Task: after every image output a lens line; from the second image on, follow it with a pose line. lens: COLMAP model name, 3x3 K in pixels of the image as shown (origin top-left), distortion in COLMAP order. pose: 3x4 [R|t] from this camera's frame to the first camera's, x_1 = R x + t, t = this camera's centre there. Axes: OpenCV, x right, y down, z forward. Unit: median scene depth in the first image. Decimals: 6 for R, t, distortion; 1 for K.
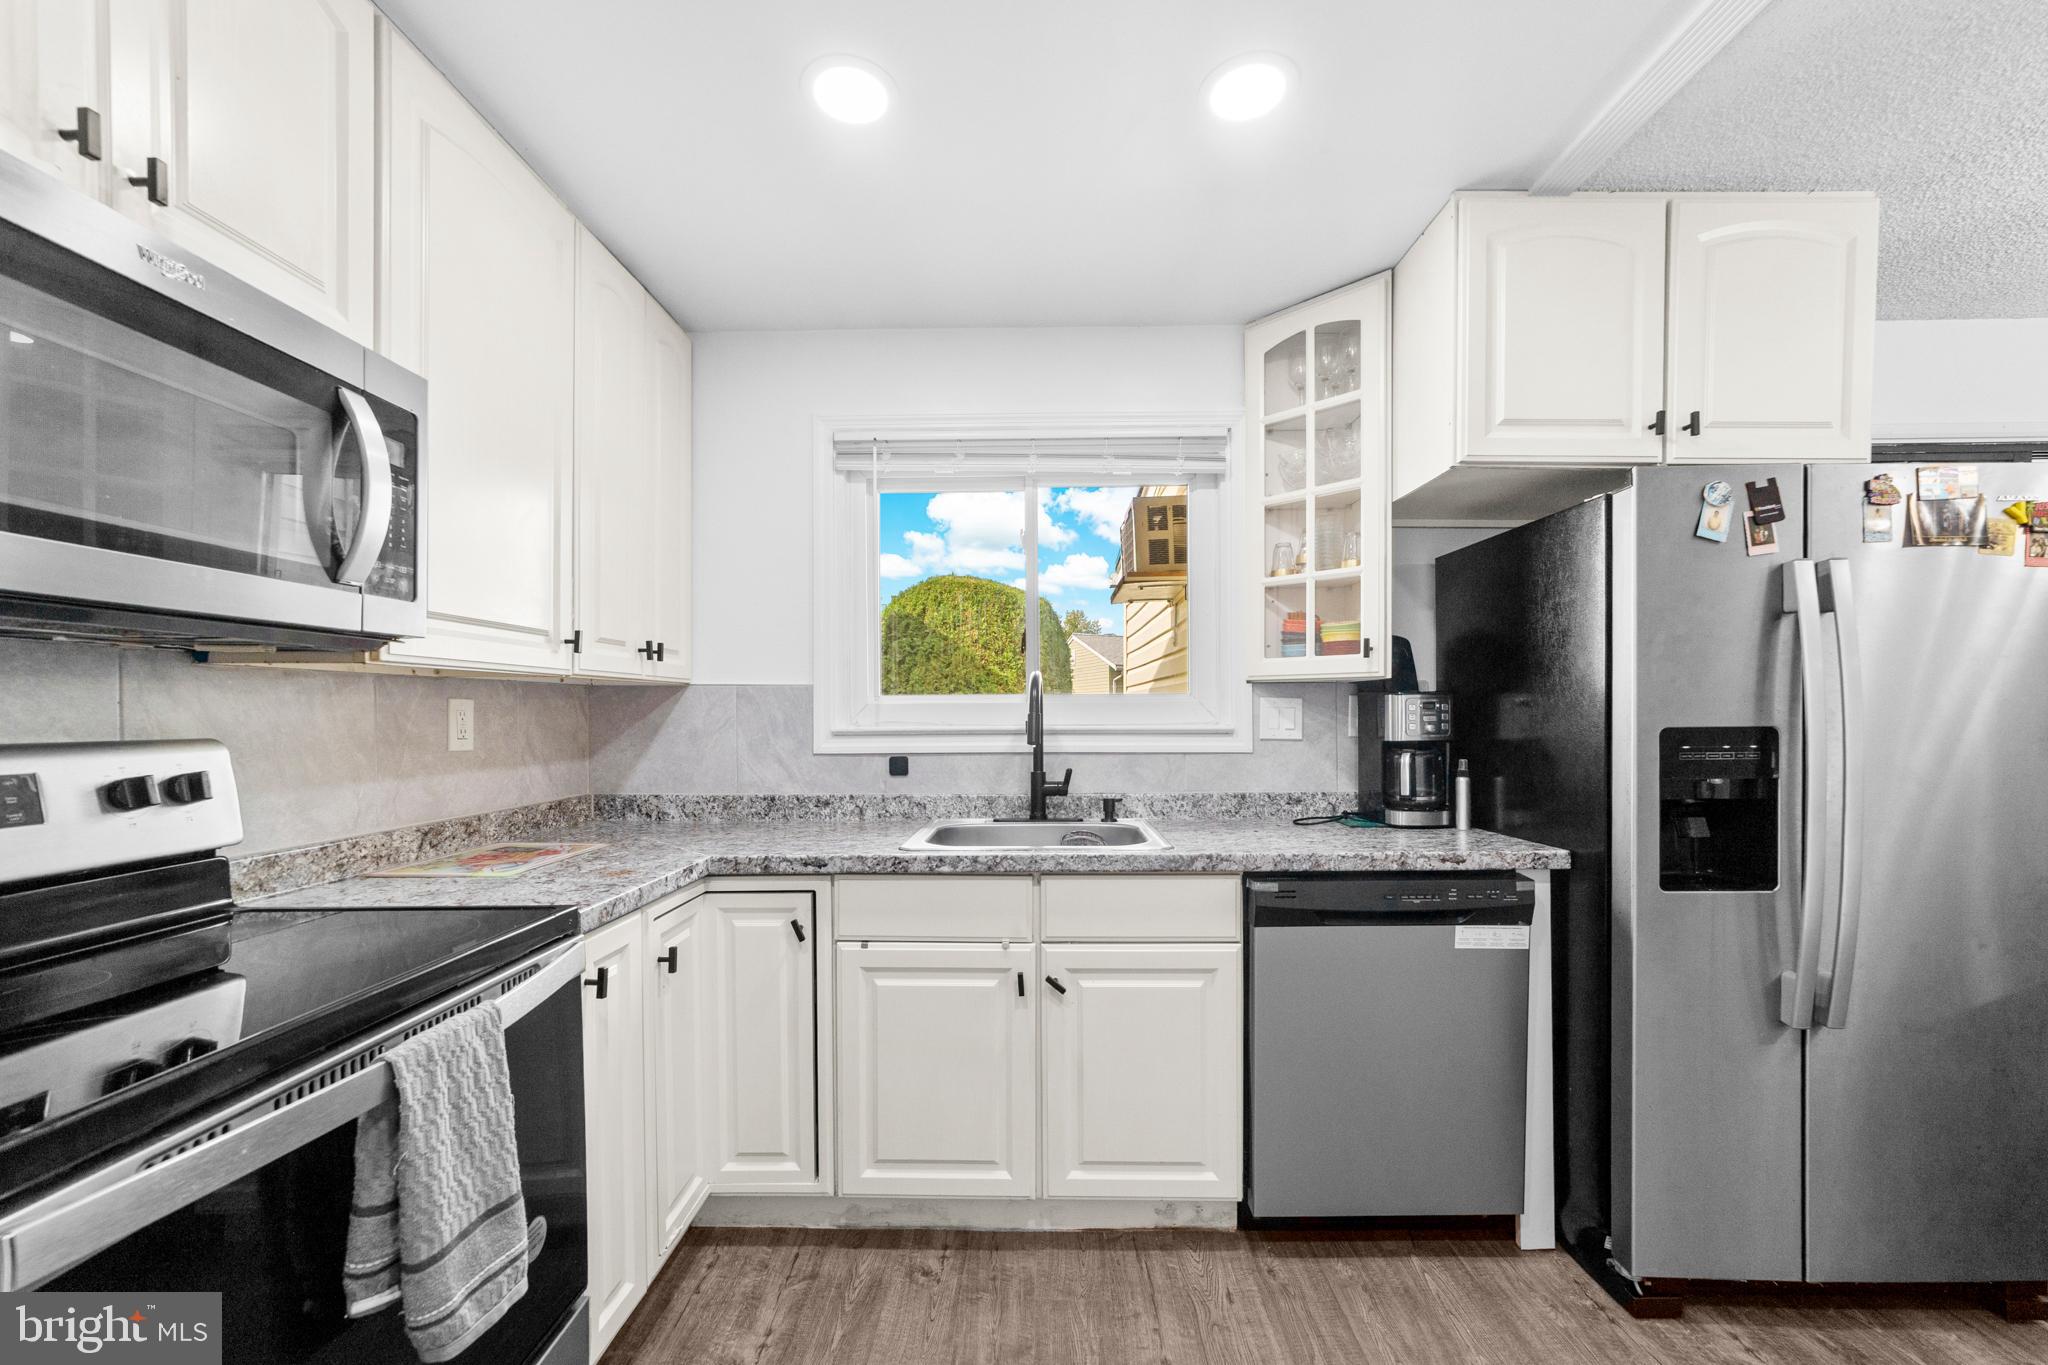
lens RADIAL K [[804.5, 0, 1030.4], [0, 804.5, 718.9], [0, 0, 1]] dist [-0.023671, 0.012233]
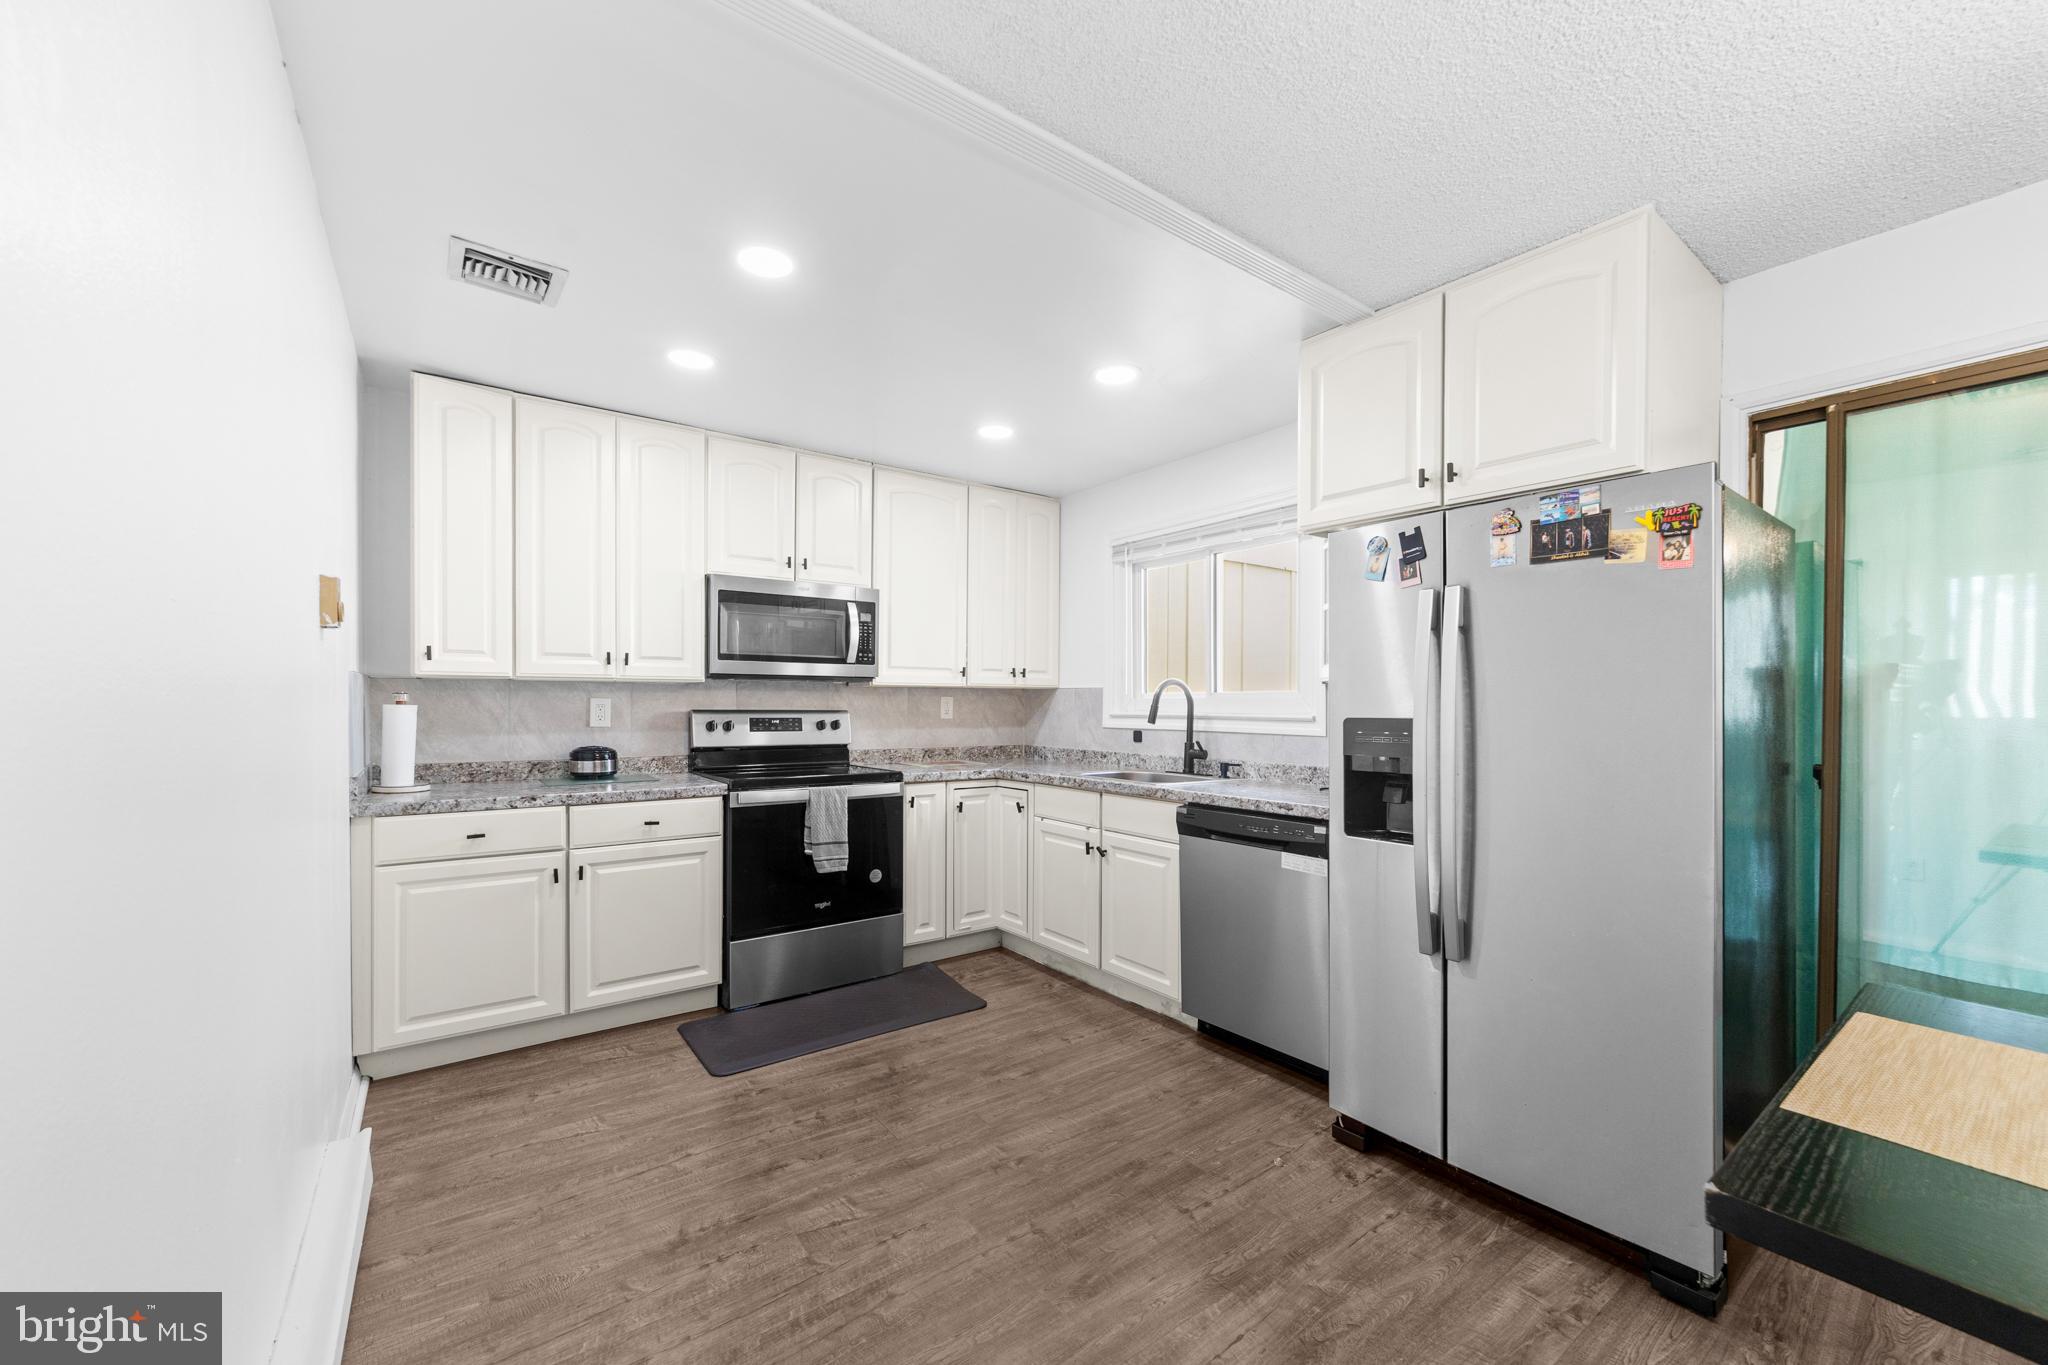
lens RADIAL K [[804.5, 0, 1030.4], [0, 804.5, 718.9], [0, 0, 1]] dist [-0.023671, 0.012233]
pose [[0.607523, 0.022077, -0.793995, 1.373299], [-0.014845, 0.999755, 0.016439, -0.002153], [0.794163, 0.001800, 0.607702, -0.250334]]
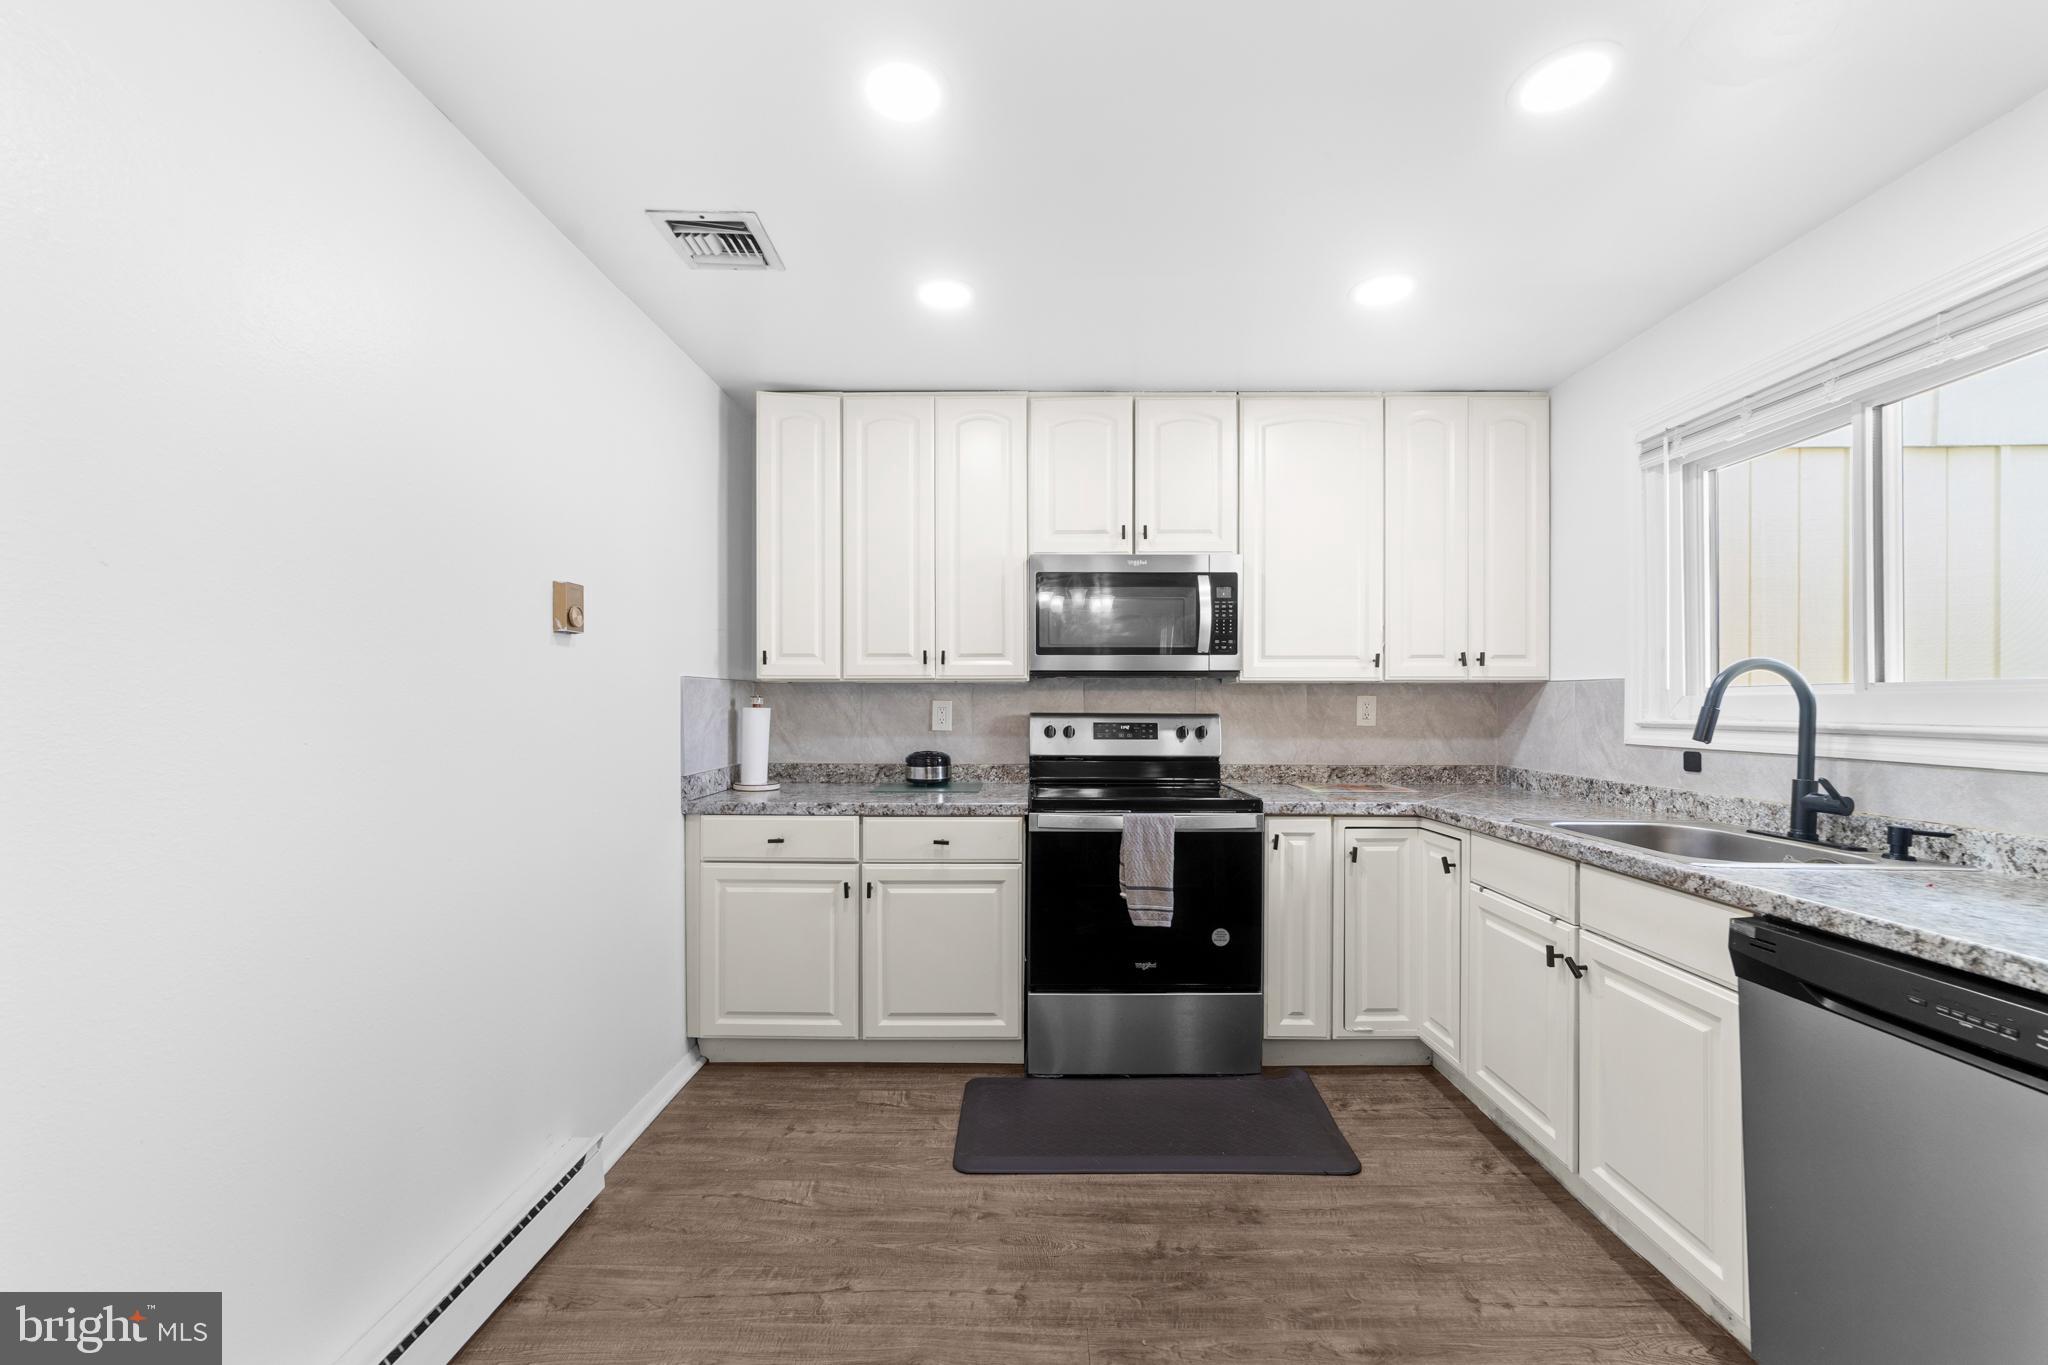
lens RADIAL K [[797.3, 0, 1024.6], [0, 797.3, 705.0], [0, 0, 1]] dist [-0.022341, 0.011567]
pose [[0.002097, 0.006349, -0.999978, 1.036207], [-0.010761, 0.999922, 0.006326, -0.007943], [0.999940, 0.010747, 0.002165, 0.276584]]
